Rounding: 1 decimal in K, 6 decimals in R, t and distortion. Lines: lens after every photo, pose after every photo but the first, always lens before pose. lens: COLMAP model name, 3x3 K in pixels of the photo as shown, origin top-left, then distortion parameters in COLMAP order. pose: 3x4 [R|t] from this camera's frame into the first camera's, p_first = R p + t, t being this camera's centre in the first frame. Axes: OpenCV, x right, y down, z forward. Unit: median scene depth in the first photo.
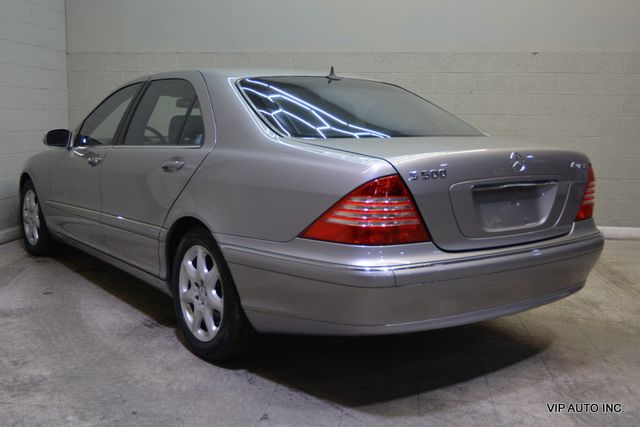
lens RADIAL K [[715.2, 0, 307.4], [0, 715.2, 204.0], [0, 0, 1]] dist [-0.020520, 0.000000]
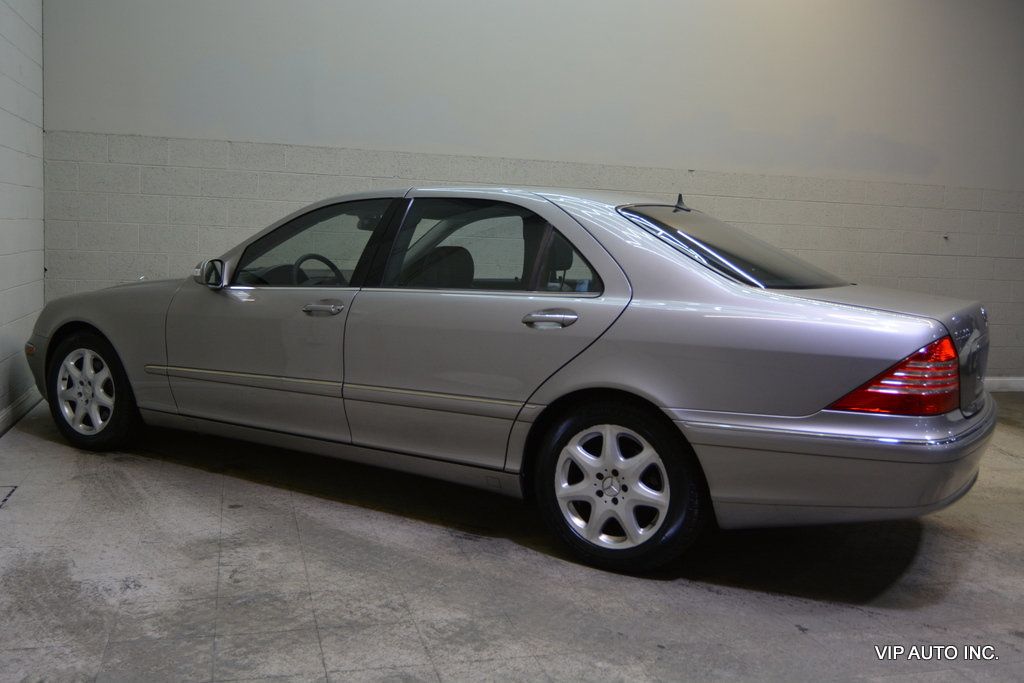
lens RADIAL K [[981.8, 0, 509.7], [0, 981.8, 339.6], [0, 0, 1]] dist [-0.023736, 0.000000]
pose [[0.917402, -0.017383, 0.397581, -0.616198], [0.018894, 0.999821, 0.000119, -0.033636], [-0.397512, 0.007403, 0.917567, 0.065241]]
